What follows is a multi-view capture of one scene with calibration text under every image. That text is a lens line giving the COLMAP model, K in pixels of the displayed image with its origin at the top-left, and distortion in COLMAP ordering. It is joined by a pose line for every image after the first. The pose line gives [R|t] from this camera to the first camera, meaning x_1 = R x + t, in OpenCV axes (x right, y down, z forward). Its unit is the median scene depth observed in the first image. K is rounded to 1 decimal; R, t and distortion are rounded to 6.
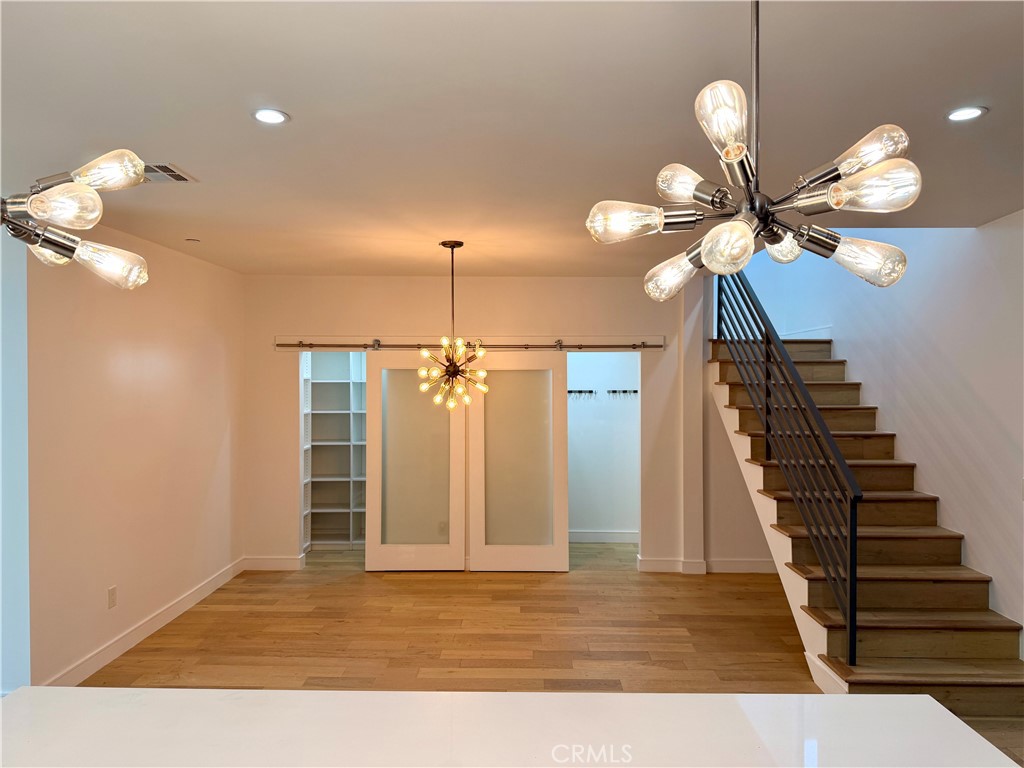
lens RADIAL K [[711.7, 0, 511.9], [0, 711.7, 378.1], [0, 0, 1]] dist [0.056748, -0.083198]
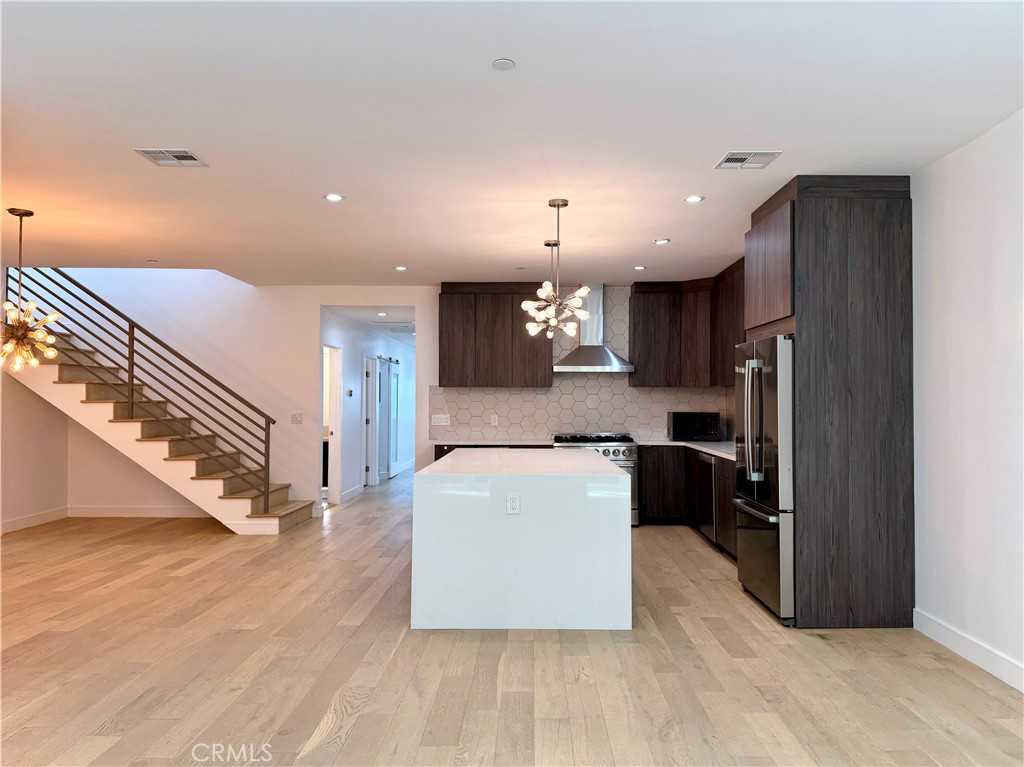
lens RADIAL K [[711.7, 0, 531.6], [0, 711.7, 374.3], [0, 0, 1]] dist [0.056748, -0.083198]
pose [[-0.032720, 0.043379, 0.998523, -1.089629], [-0.005064, 0.999038, -0.043567, 0.085555], [-0.999452, -0.006482, -0.032469, 0.274113]]
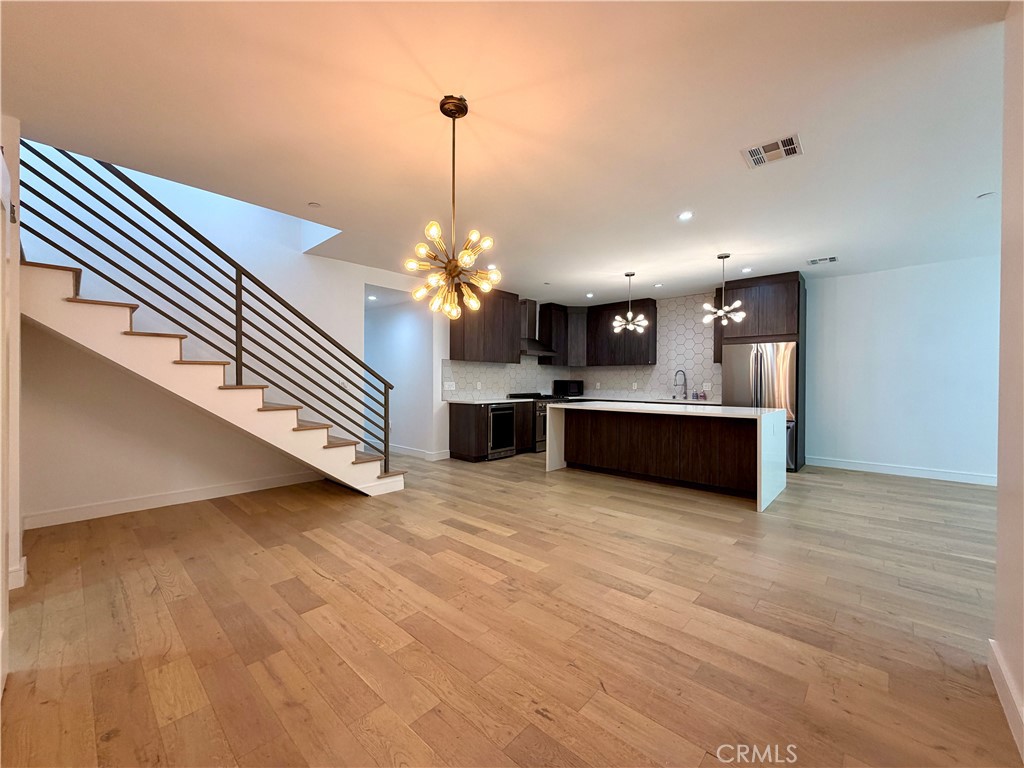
lens RADIAL K [[410.2, 0, 505.8], [0, 410.2, 376.0], [0, 0, 1]] dist [-0.000065, 0.000225]
pose [[-0.745484, 0.006193, 0.666495, -0.411564], [-0.006333, 0.999846, -0.016373, 0.109632], [-0.666493, -0.016427, -0.745330, 1.234386]]
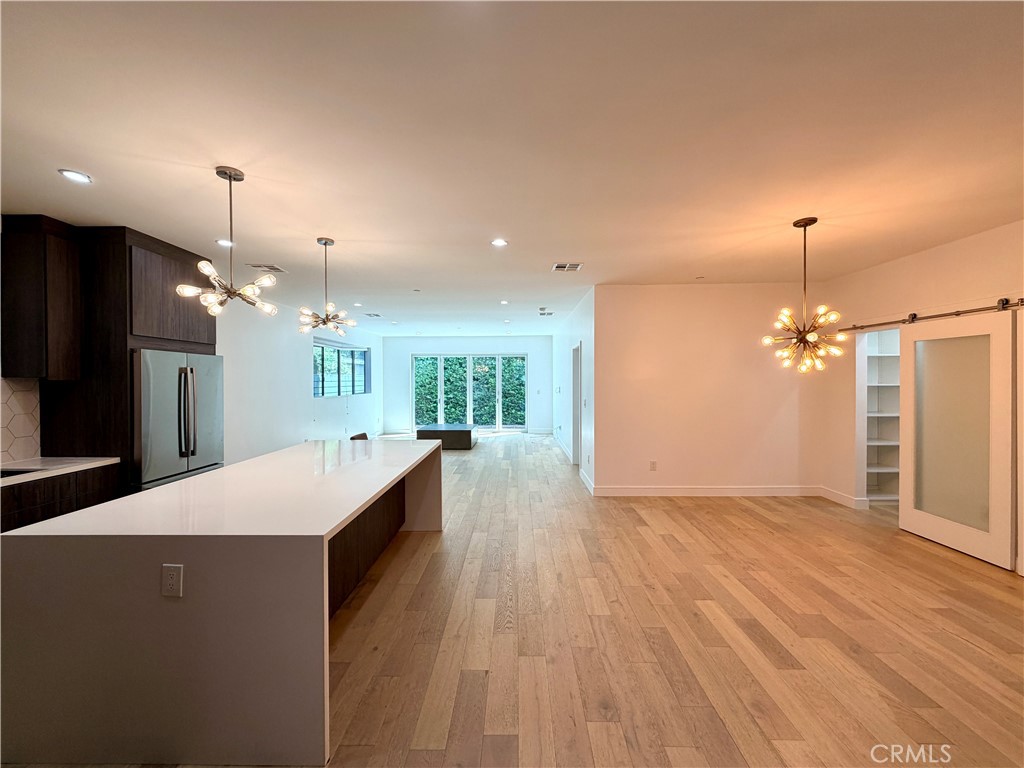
lens RADIAL K [[410.2, 0, 507.2], [0, 410.2, 382.6], [0, 0, 1]] dist [-0.000065, 0.000225]
pose [[0.000652, 0.010379, -0.999946, 0.525603], [0.006844, 0.999923, 0.010383, 0.046928], [0.999976, -0.006850, 0.000581, 0.507771]]
